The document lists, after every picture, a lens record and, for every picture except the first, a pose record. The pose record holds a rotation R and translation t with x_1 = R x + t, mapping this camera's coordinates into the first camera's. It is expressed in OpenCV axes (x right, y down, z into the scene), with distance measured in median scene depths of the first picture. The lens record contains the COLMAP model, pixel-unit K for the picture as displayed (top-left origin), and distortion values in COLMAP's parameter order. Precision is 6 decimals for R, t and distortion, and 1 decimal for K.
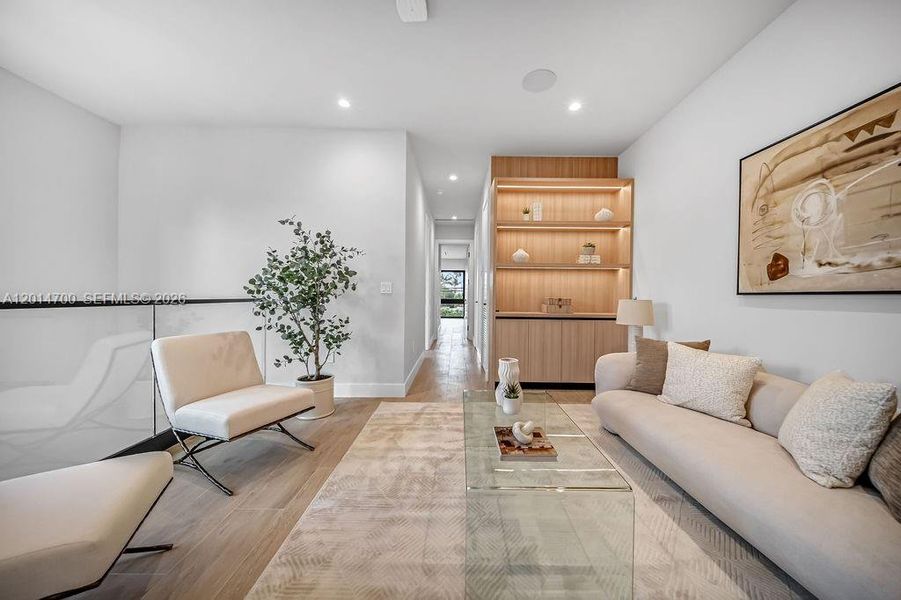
lens RADIAL K [[322.3, 0, 439.6], [0, 322.3, 296.2], [0, 0, 1]] dist [-0.000462, -0.000165]
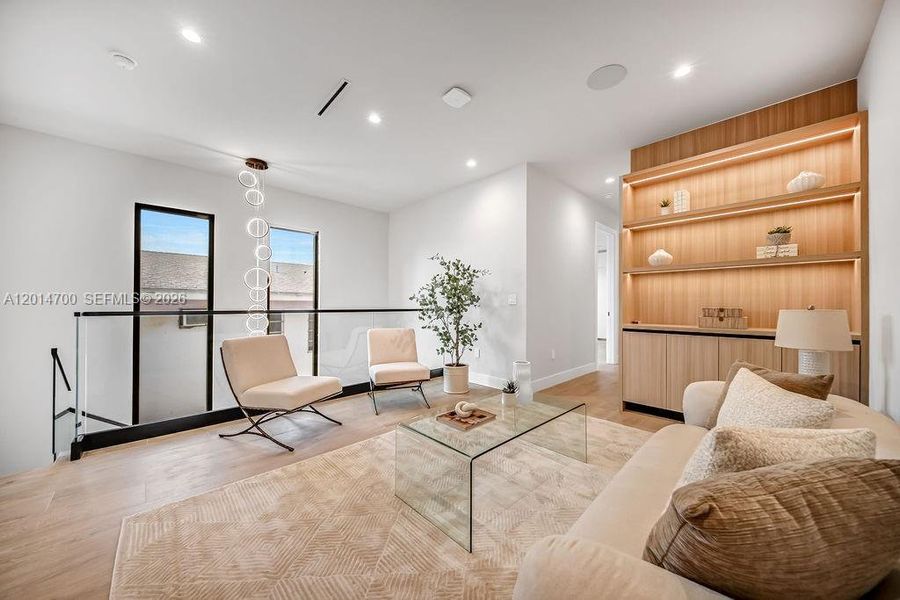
lens RADIAL K [[321.2, 0, 448.6], [0, 321.2, 299.1], [0, 0, 1]] dist [-0.001467, -0.000198]
pose [[0.673596, -0.023086, -0.738739, 0.674493], [0.003444, 0.999599, -0.028098, 0.006006], [0.739092, 0.016383, 0.673405, 0.037251]]
